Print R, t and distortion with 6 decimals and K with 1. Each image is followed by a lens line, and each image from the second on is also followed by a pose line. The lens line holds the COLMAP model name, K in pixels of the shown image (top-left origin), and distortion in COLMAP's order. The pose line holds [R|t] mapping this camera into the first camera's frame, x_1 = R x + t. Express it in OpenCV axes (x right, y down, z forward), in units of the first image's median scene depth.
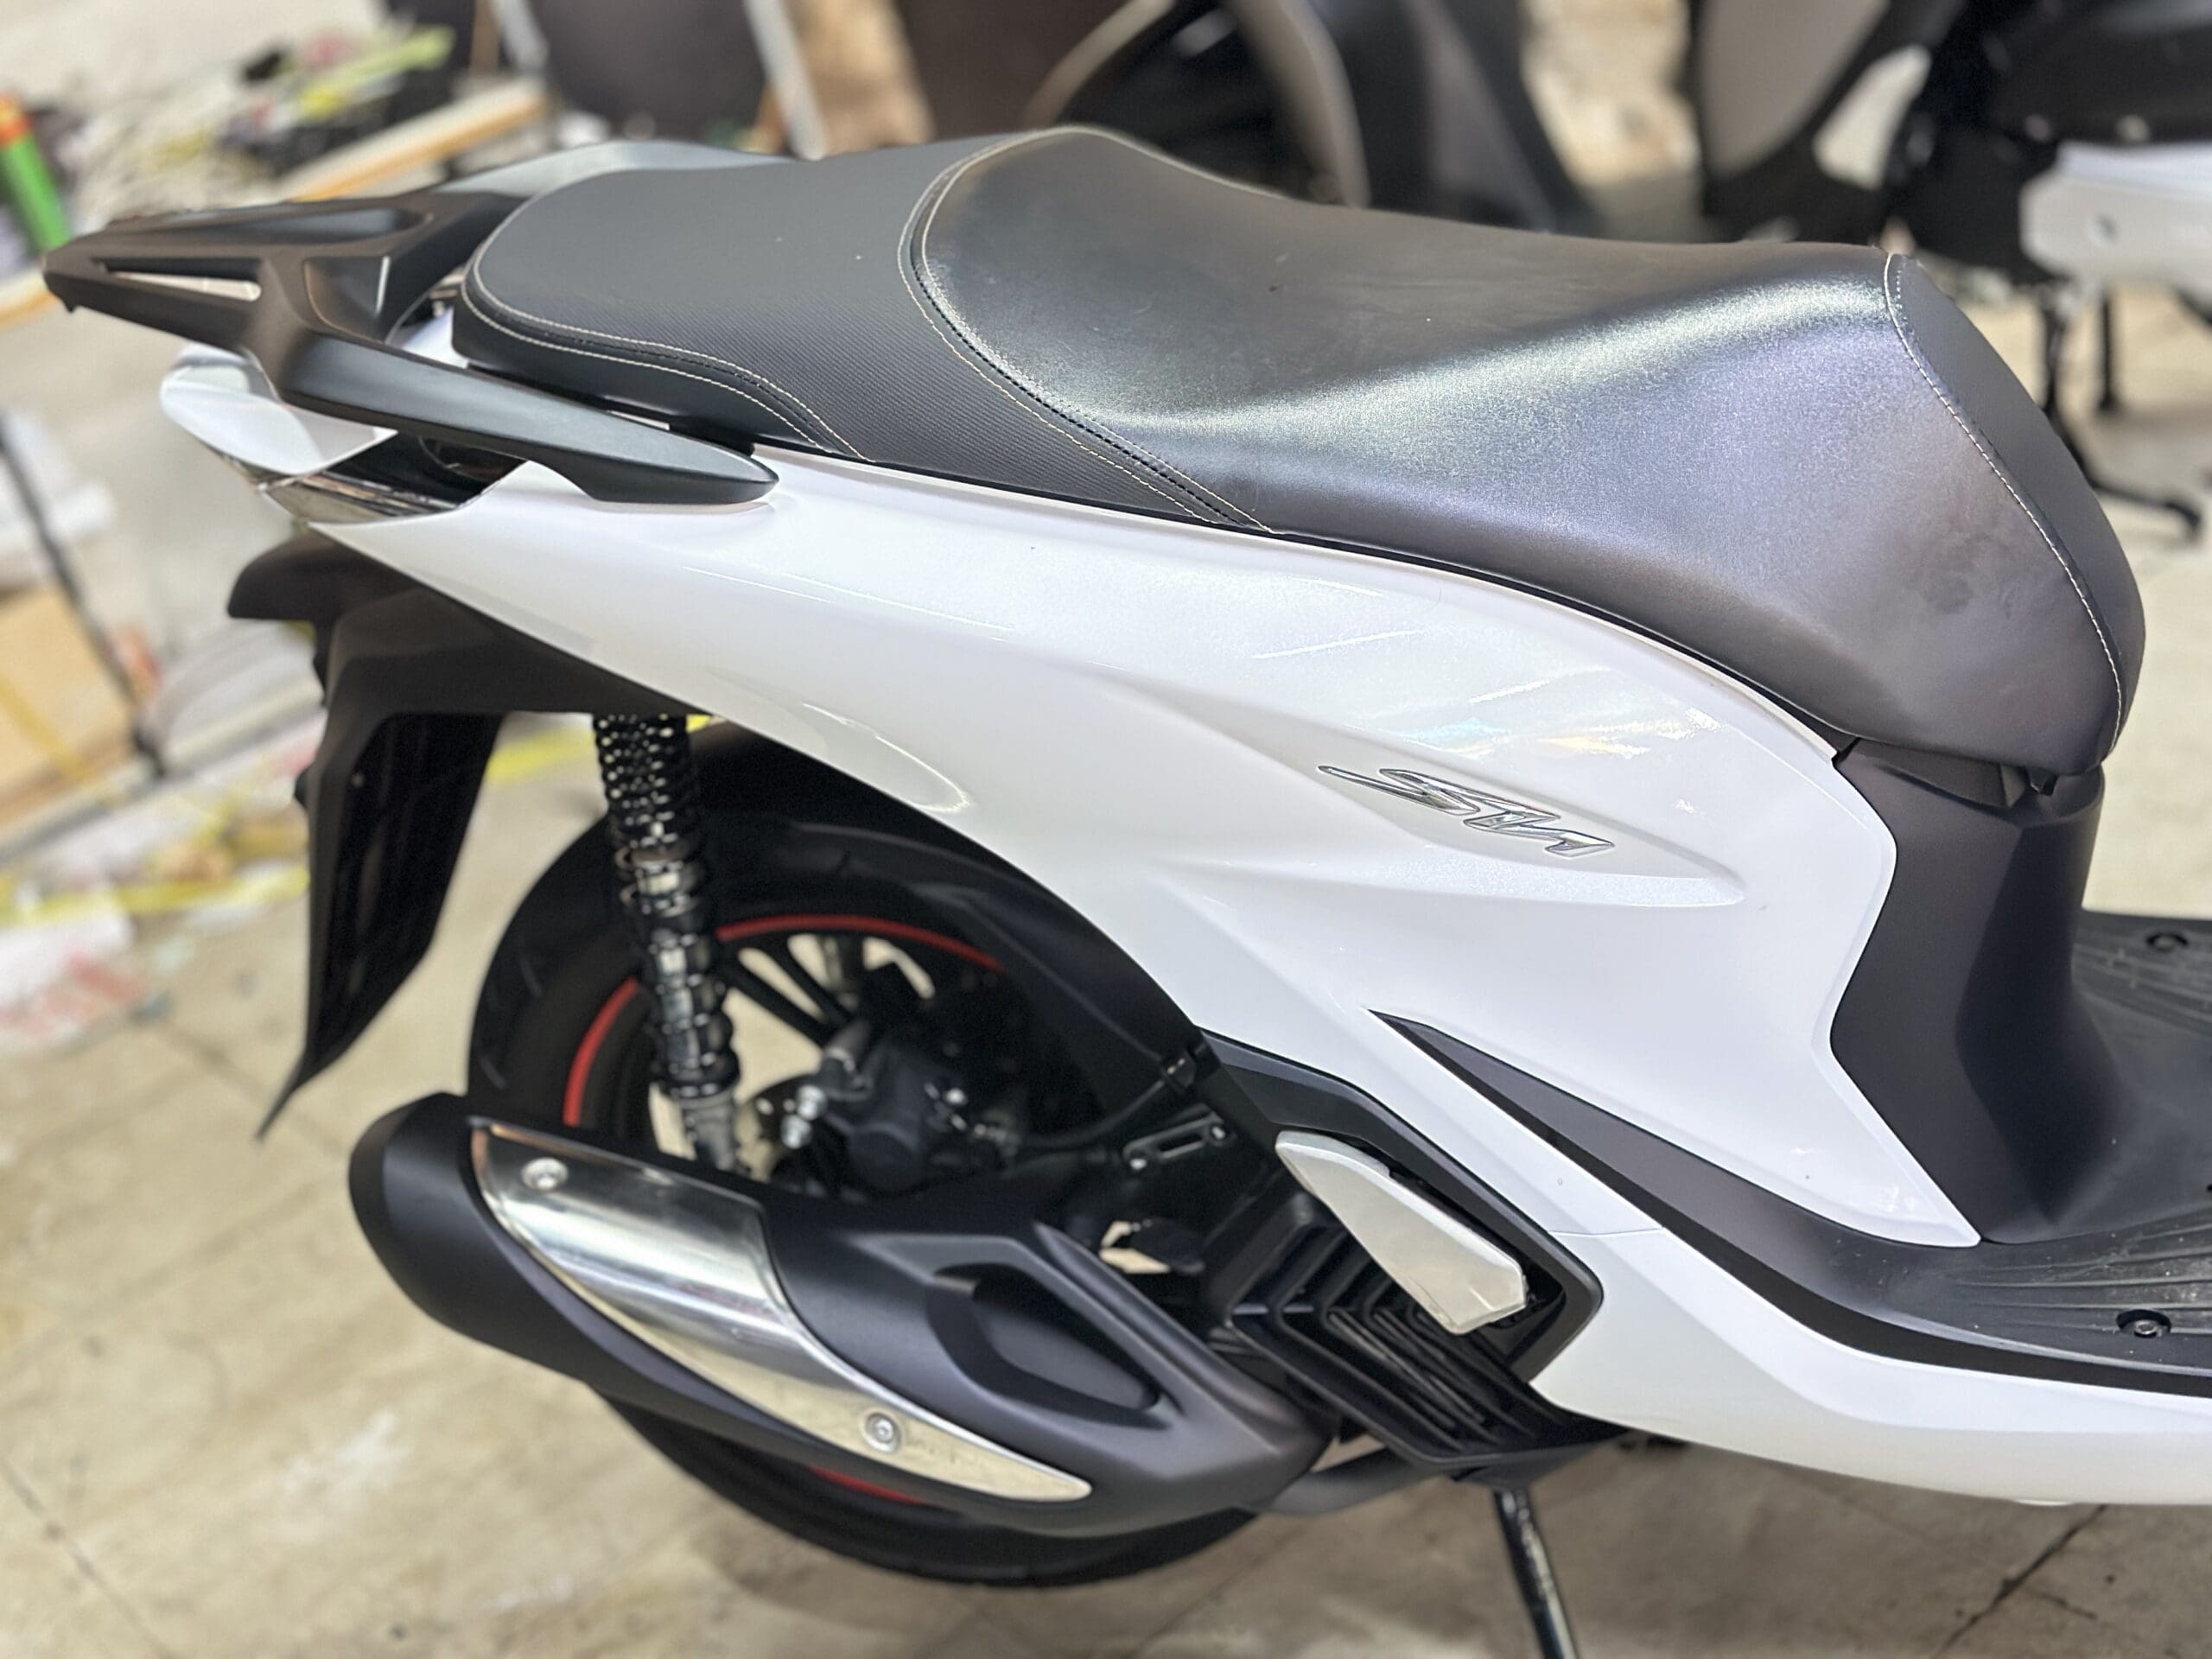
lens RADIAL K [[3009.2, 0, 1109.8], [0, 3009.2, 848.3], [0, 0, 1]] dist [0.141977, 0.000000]
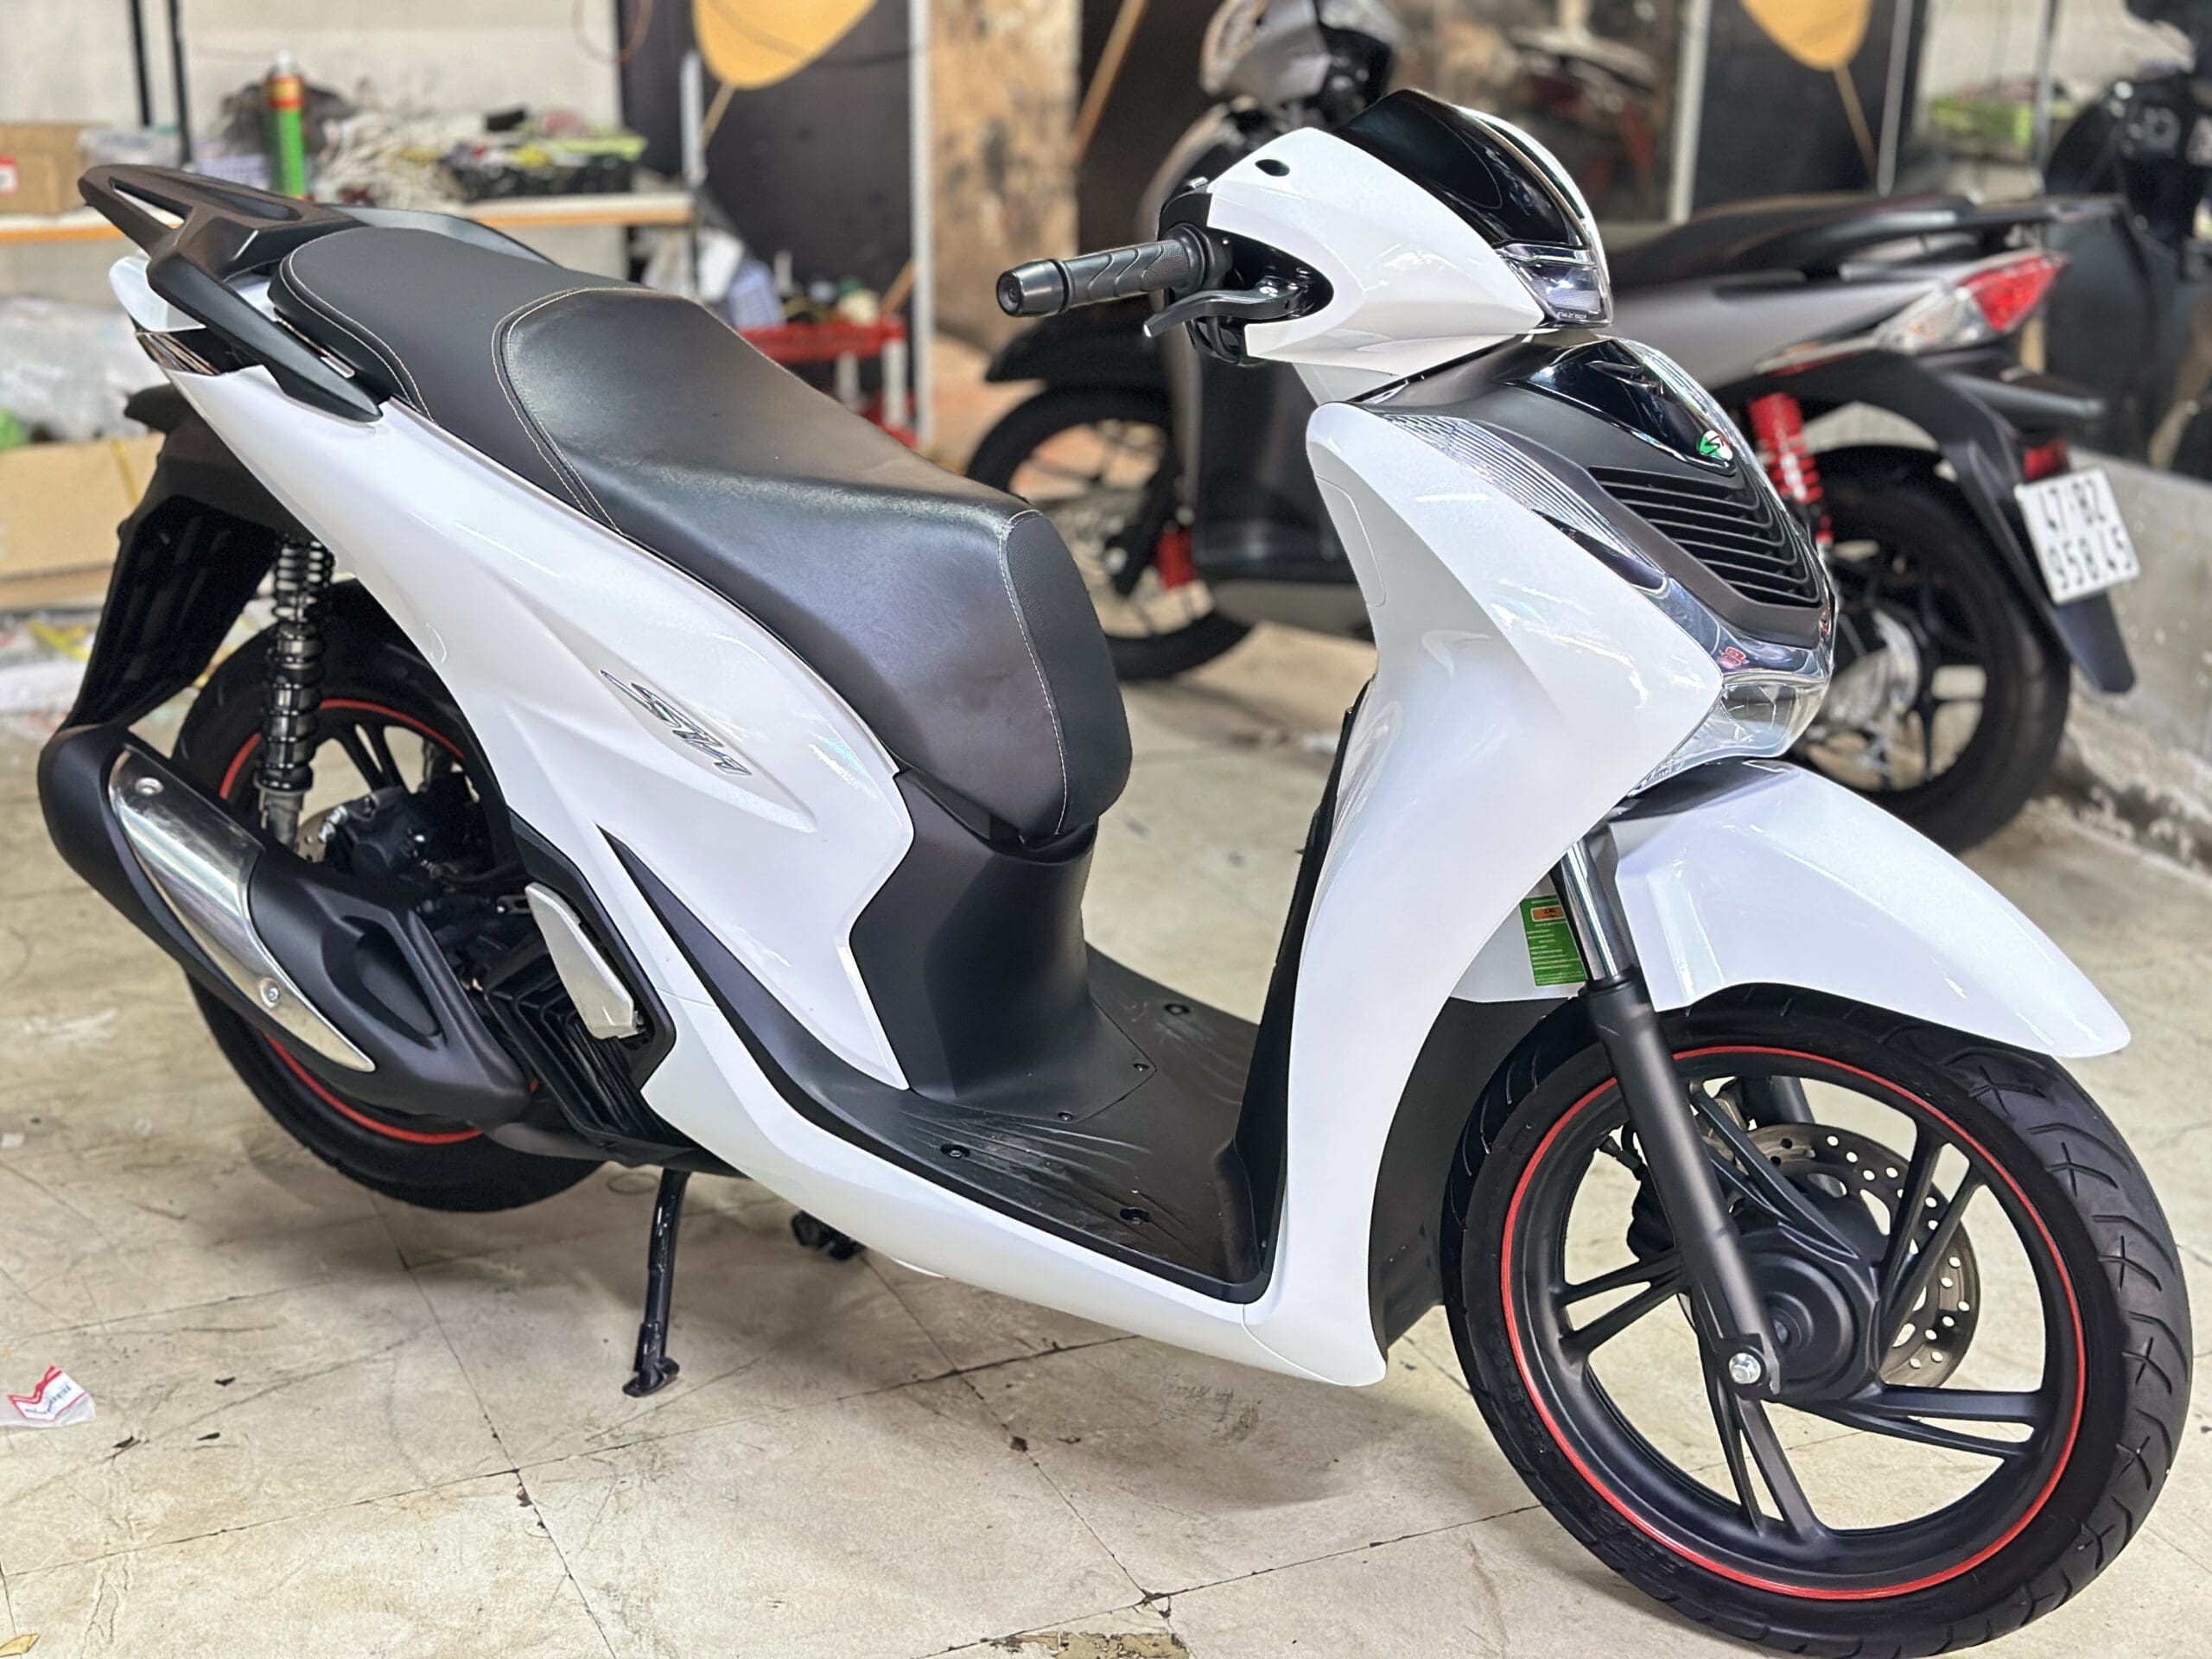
lens RADIAL K [[3009.2, 0, 1147.8], [0, 3009.2, 839.4], [0, 0, 1]] dist [0.141977, 0.000000]
pose [[0.937914, 0.335476, -0.088171, 0.477545], [-0.341554, 0.937536, -0.066088, 0.061417], [0.060493, 0.092100, 0.993911, -0.598244]]
